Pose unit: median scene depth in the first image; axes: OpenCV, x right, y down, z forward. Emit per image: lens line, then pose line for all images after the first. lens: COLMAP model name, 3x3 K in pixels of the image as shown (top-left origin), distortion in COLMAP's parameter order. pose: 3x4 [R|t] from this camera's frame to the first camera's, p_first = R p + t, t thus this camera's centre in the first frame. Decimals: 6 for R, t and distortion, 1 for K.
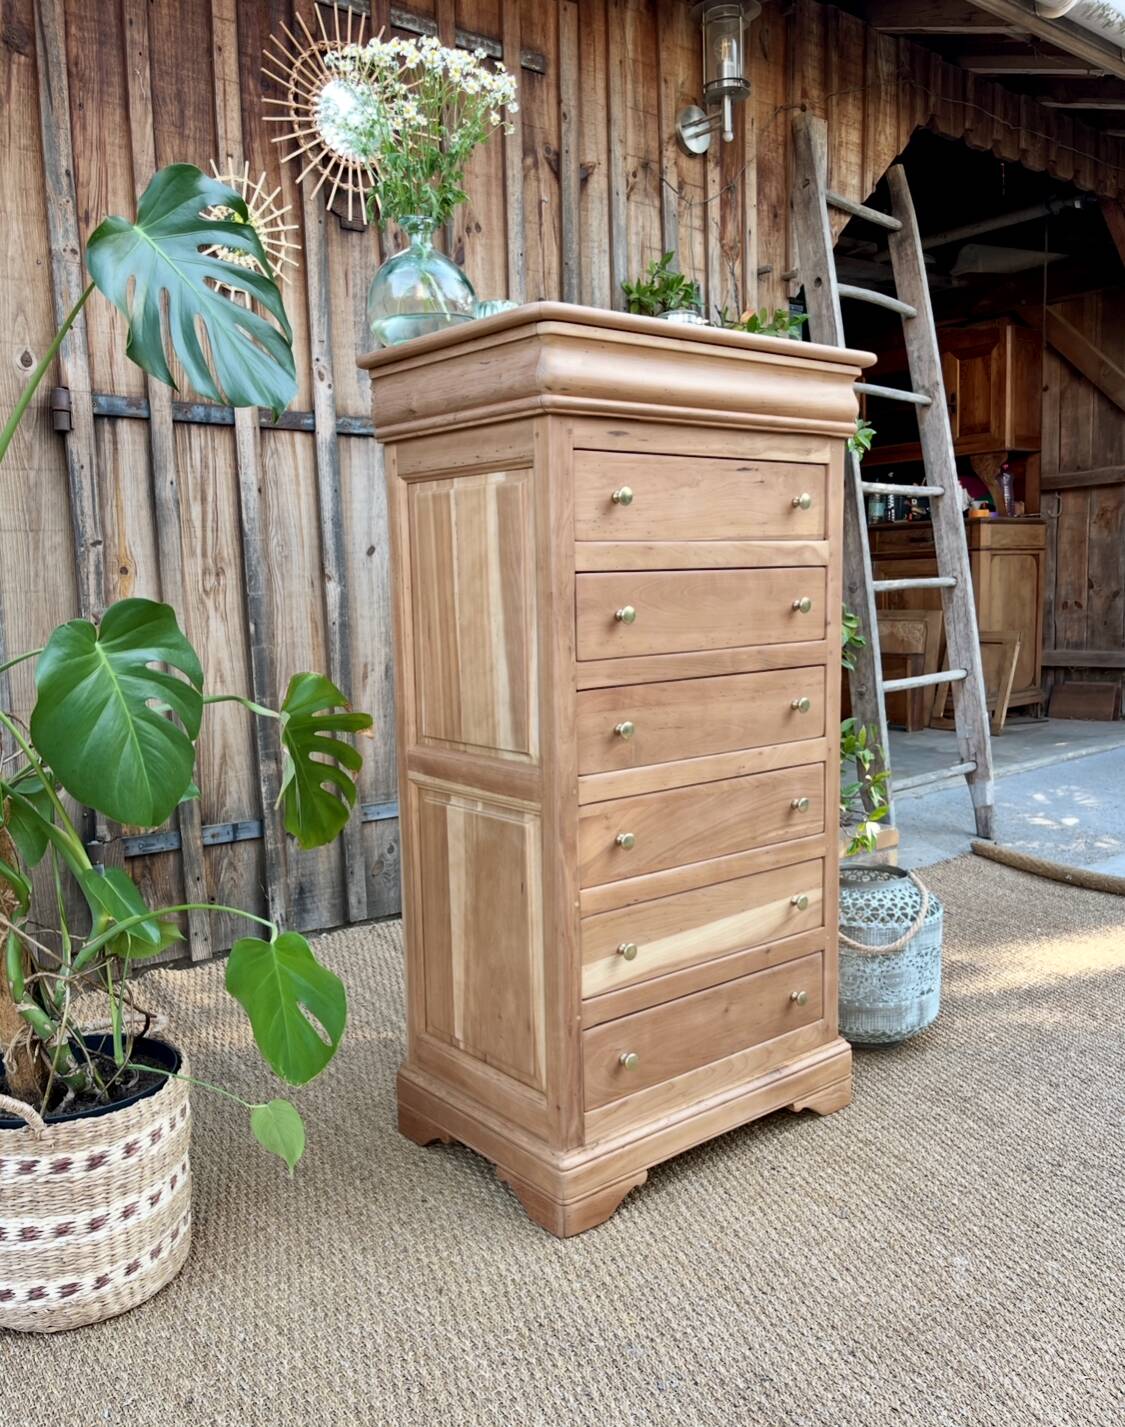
lens RADIAL K [[1168.6, 0, 547.5], [0, 1168.6, 732.9], [0, 0, 1]] dist [0.050204, -0.055653]
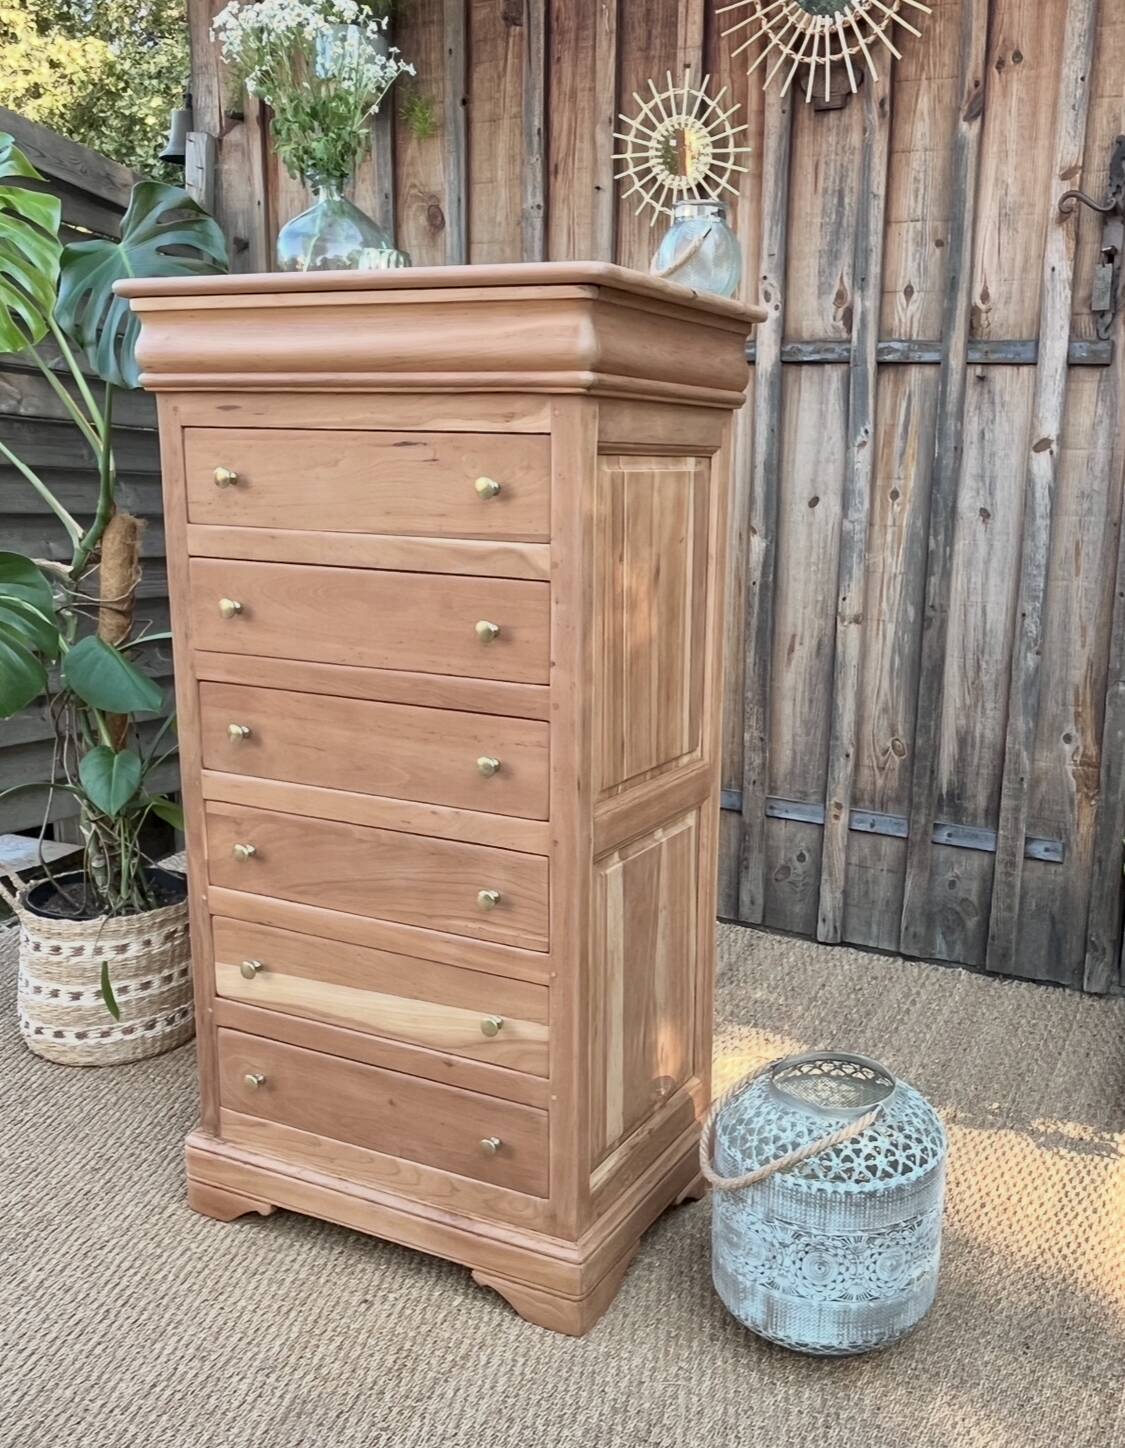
lens RADIAL K [[1342.6, 0, 699.0], [0, 1342.6, 750.0], [0, 0, 1]] dist [-0.002376, -0.007442]
pose [[0.446302, 0.222618, -0.866750, 0.710938], [-0.155084, 0.973149, 0.170091, -0.139911], [0.881342, 0.058507, 0.468843, 0.515090]]
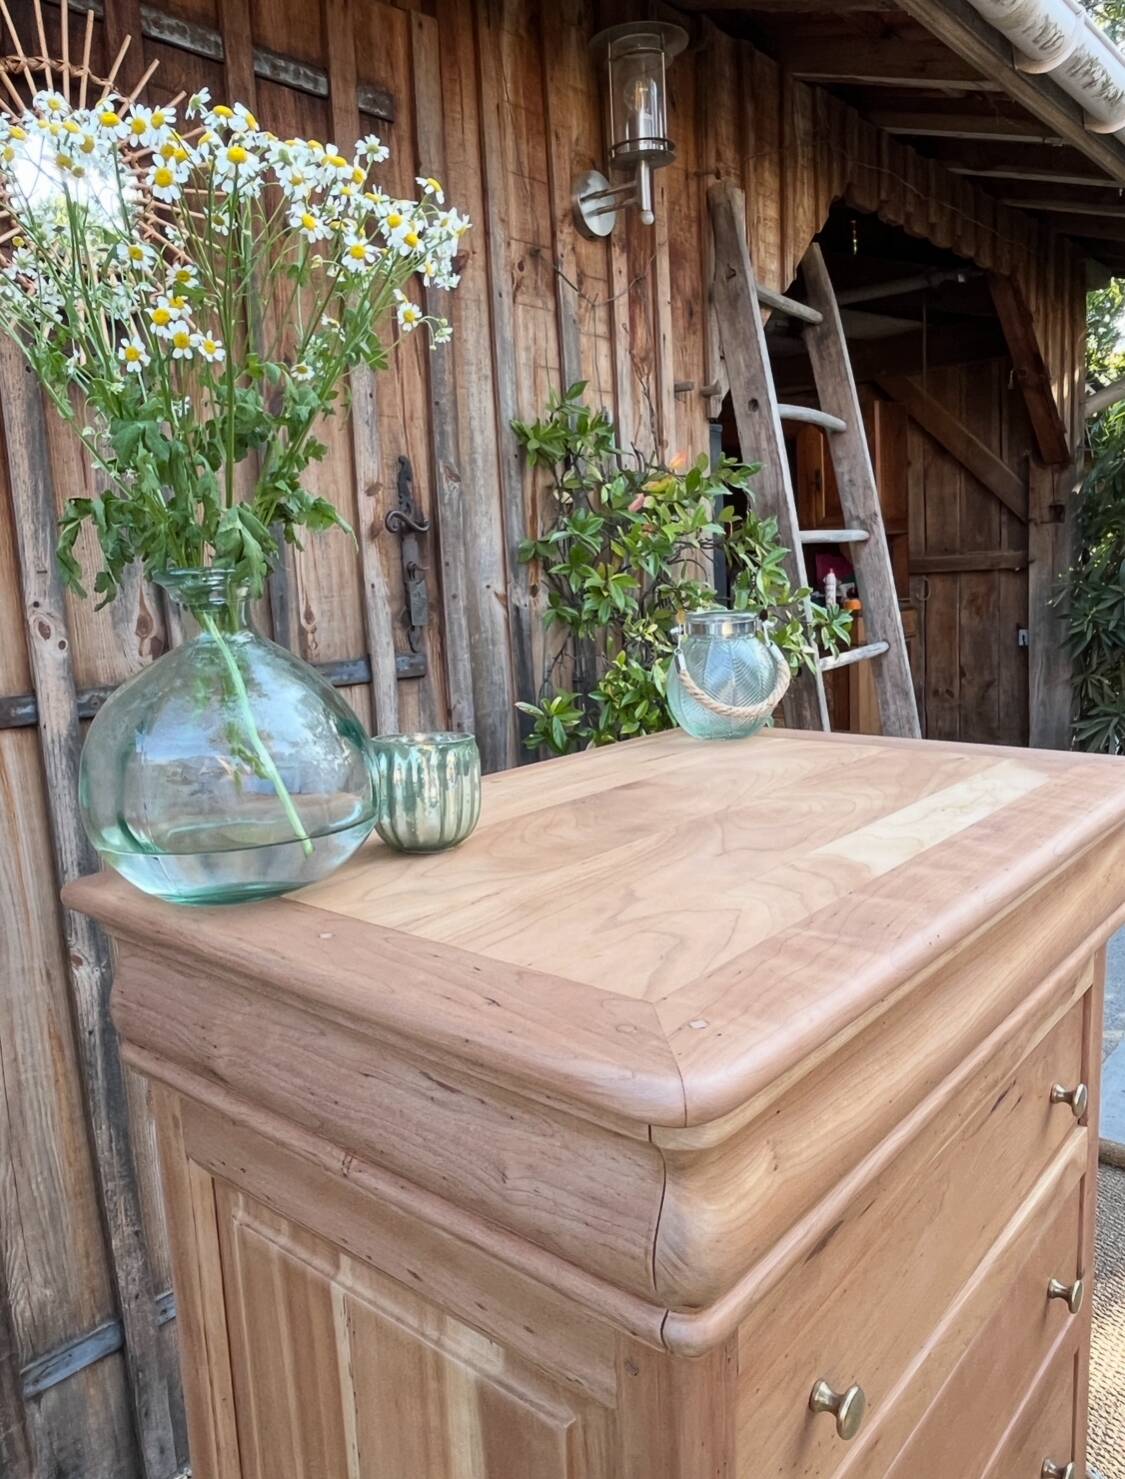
lens RADIAL K [[1106.9, 0, 558.8], [0, 1106.9, 731.3], [0, 0, 1]] dist [-0.001563, -0.003852]
pose [[0.982545, -0.048068, 0.179706, -0.043476], [0.044829, 0.998751, 0.022043, -0.254734], [-0.180541, -0.013603, 0.983473, 0.415373]]
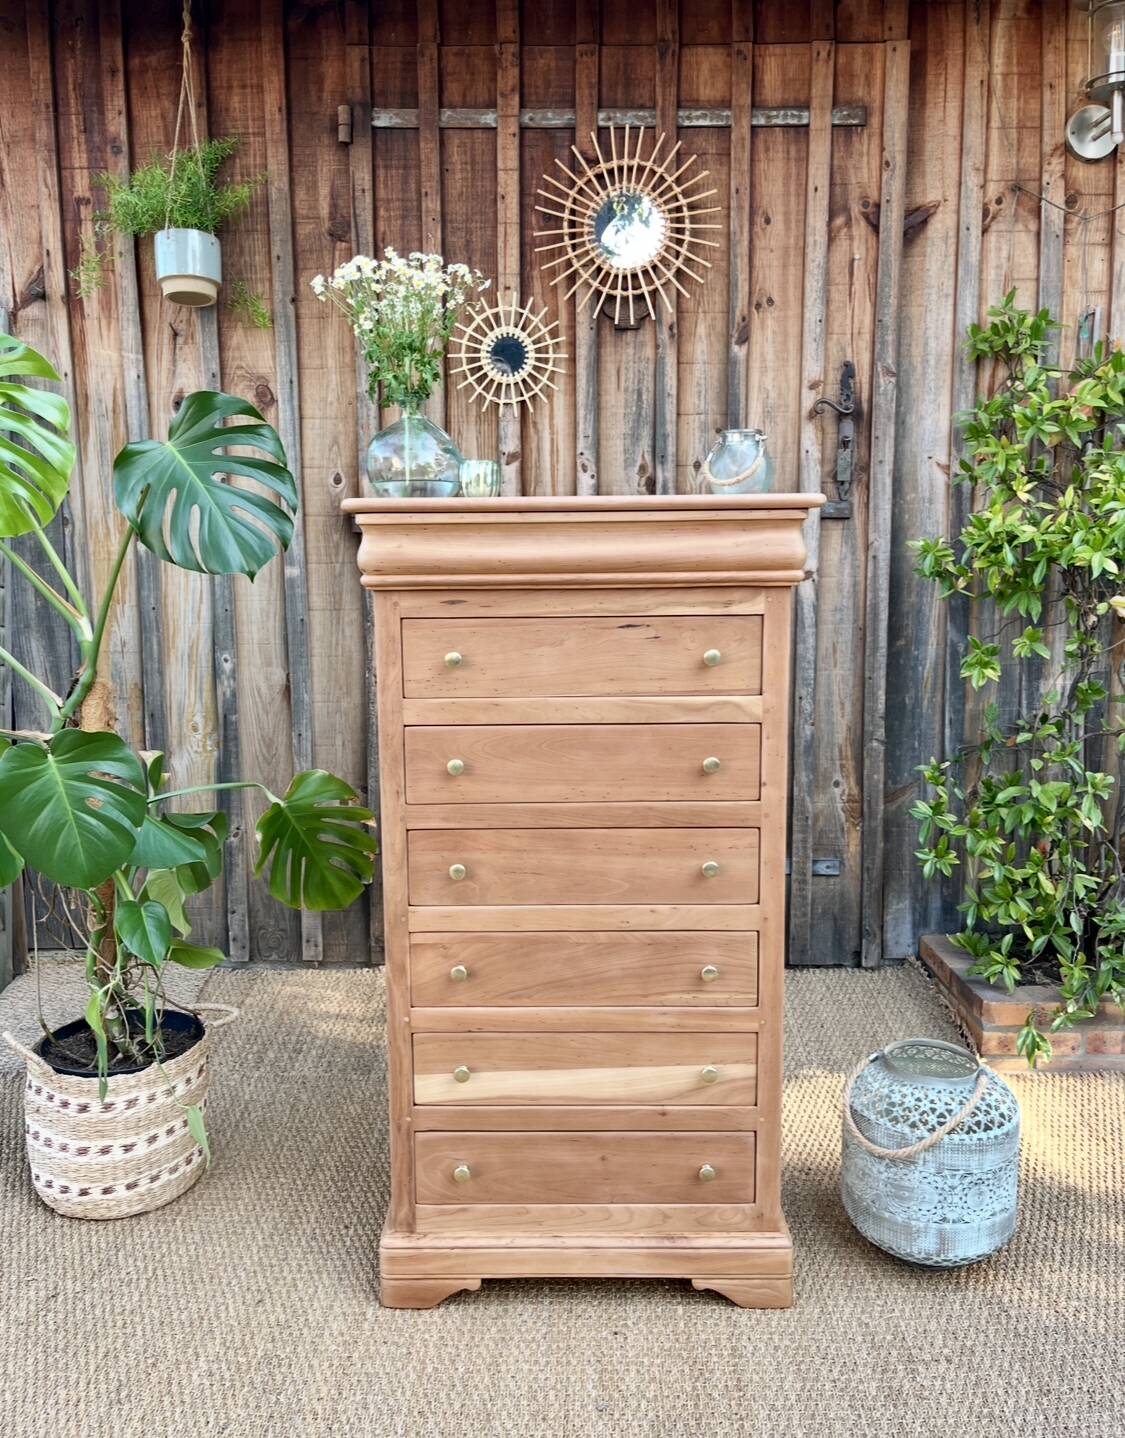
lens RADIAL K [[1163.9, 0, 552.2], [0, 1163.9, 704.2], [0, 0, 1]] dist [0.043343, -0.051250]
pose [[0.771776, 0.103252, -0.627456, 0.493003], [-0.092447, 0.994465, 0.049935, -0.135264], [0.629138, 0.019468, 0.777050, 0.135886]]
